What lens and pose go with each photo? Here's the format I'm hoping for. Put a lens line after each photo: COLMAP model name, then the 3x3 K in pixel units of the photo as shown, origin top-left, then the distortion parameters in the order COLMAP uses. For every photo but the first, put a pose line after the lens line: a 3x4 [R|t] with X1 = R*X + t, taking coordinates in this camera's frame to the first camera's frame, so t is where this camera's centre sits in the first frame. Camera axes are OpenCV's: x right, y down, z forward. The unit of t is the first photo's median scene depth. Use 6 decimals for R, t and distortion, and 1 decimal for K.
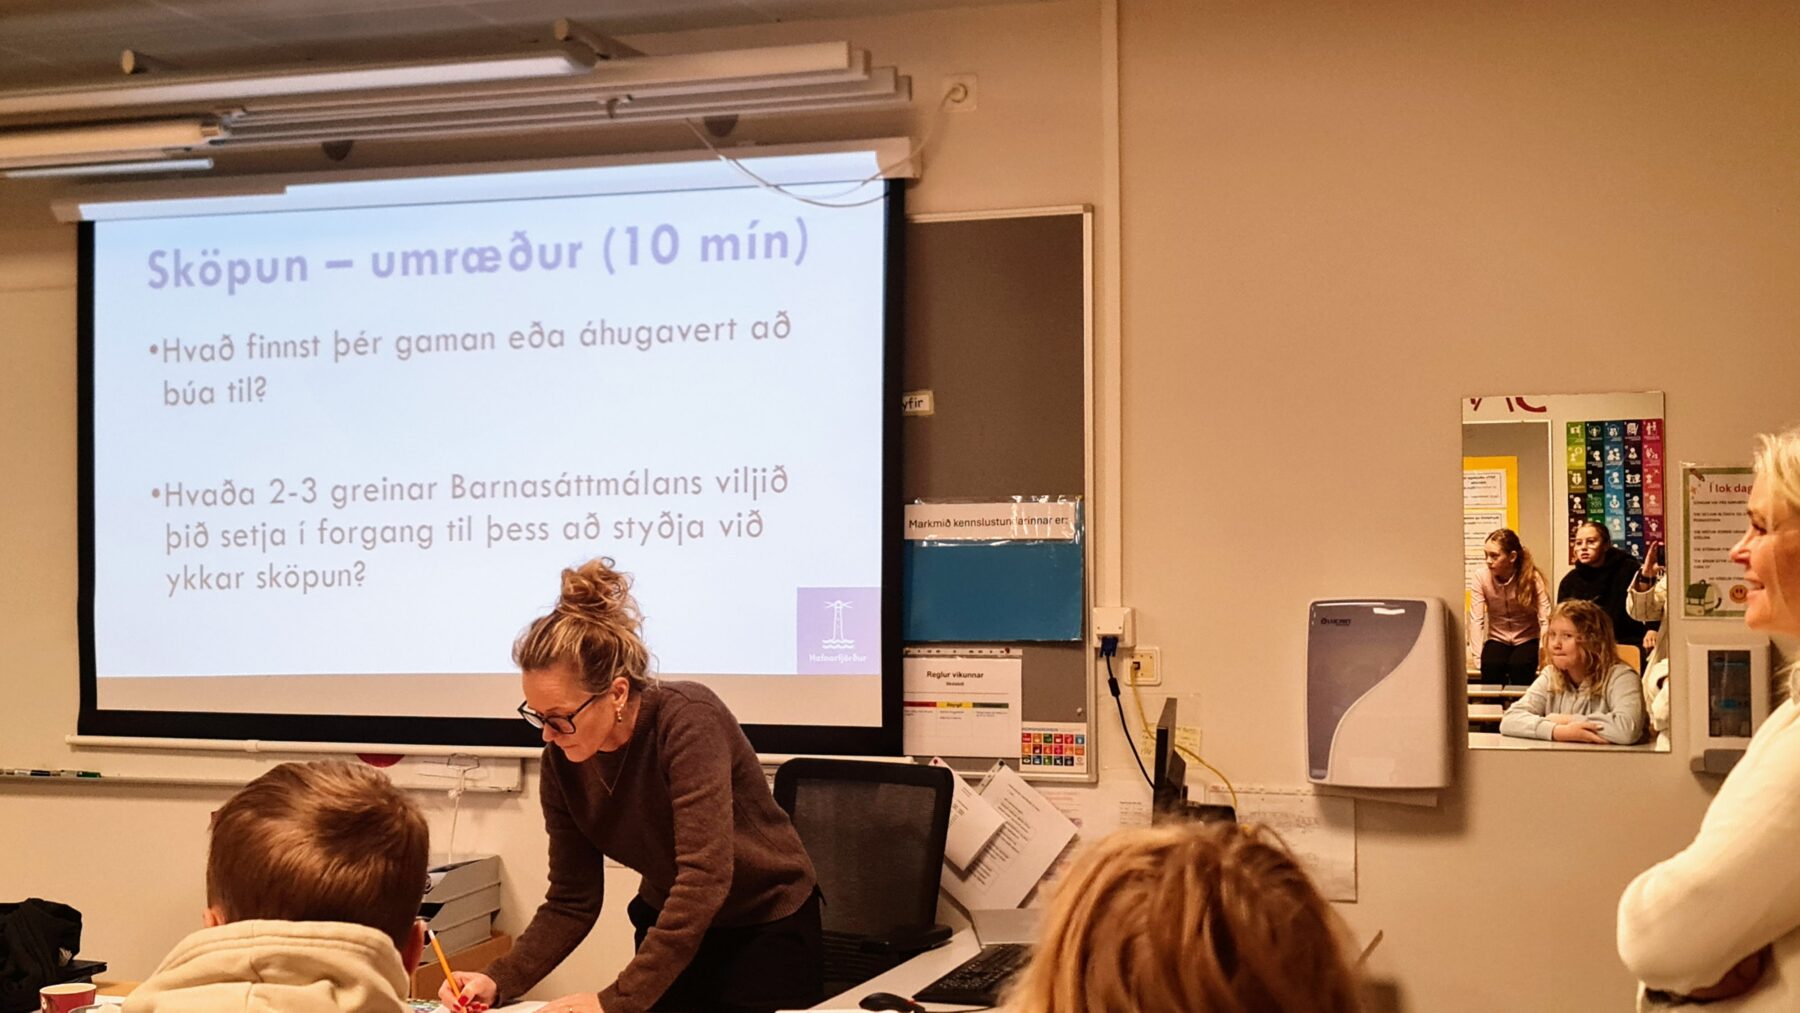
lens RADIAL K [[980.3, 0, 896.7], [0, 980.3, 528.3], [0, 0, 1]] dist [0.017216, -0.005768]
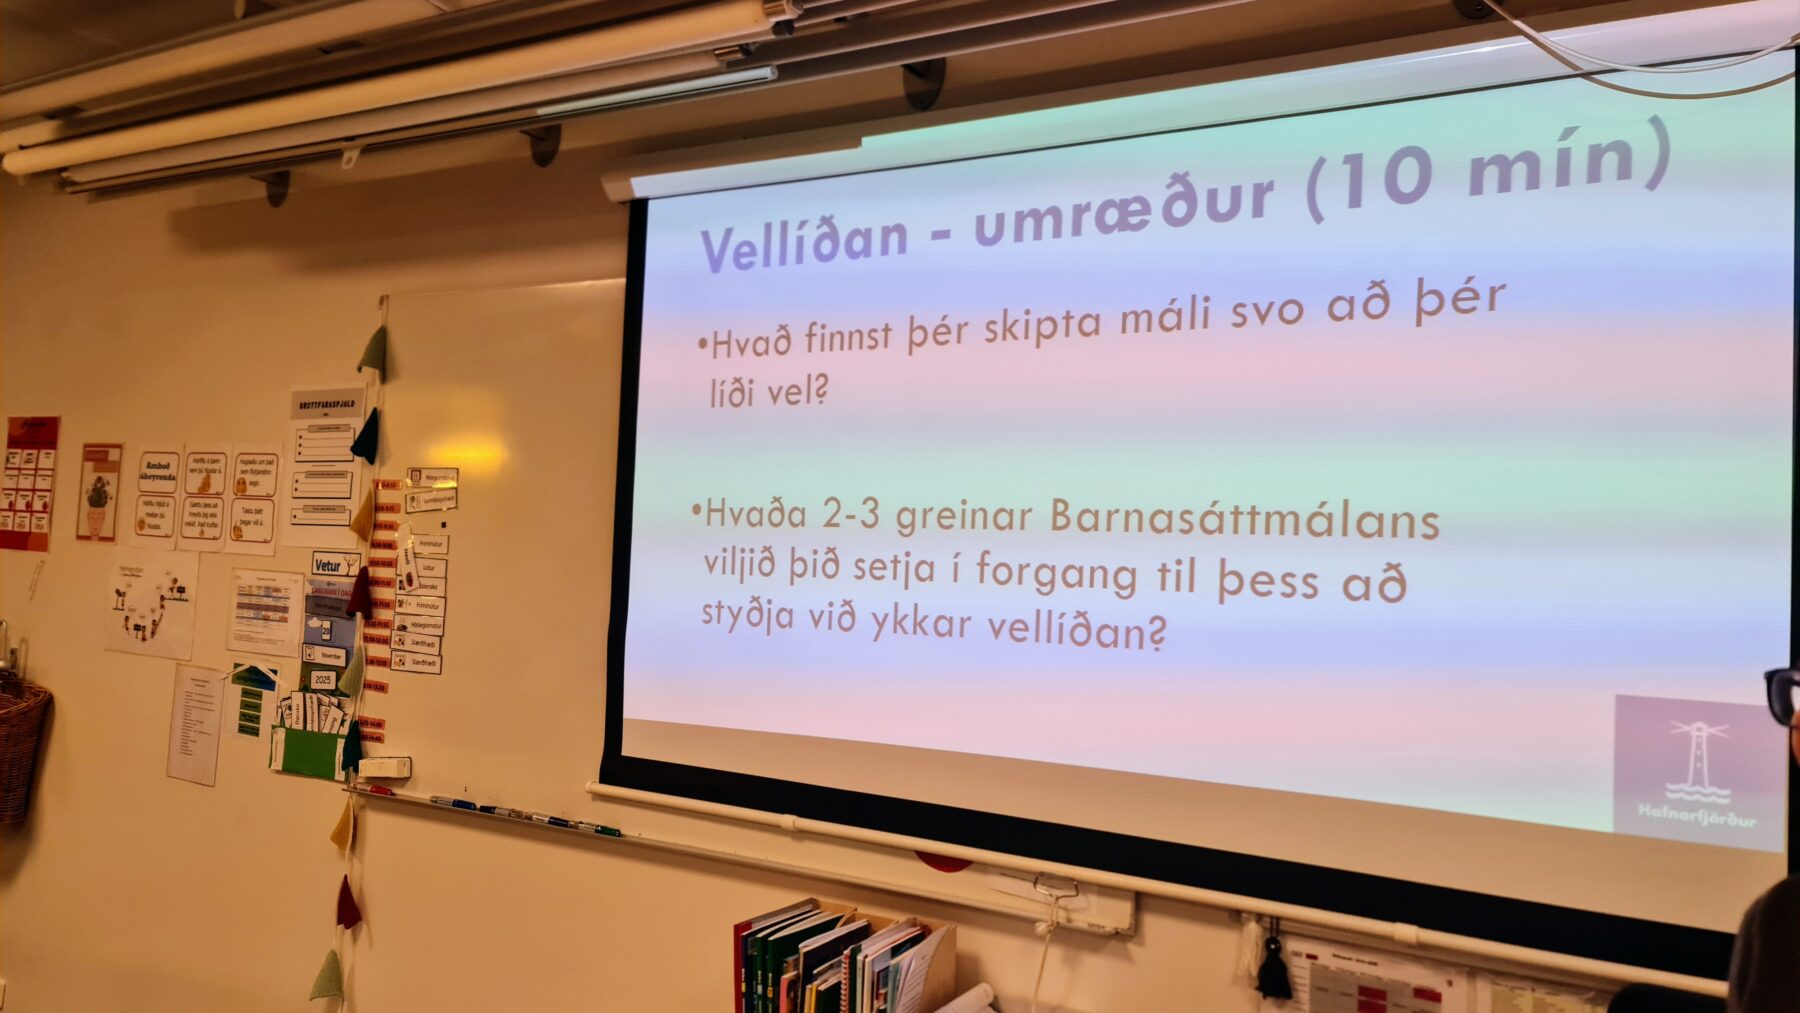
lens RADIAL K [[1312.8, 0, 885.5], [0, 1312.8, 518.9], [0, 0, 1]] dist [0.057668, -0.033969]
pose [[0.920366, 0.039048, -0.389105, -0.185393], [-0.057301, 0.997729, -0.035412, 0.004567], [0.386838, 0.054888, 0.920513, 0.015678]]
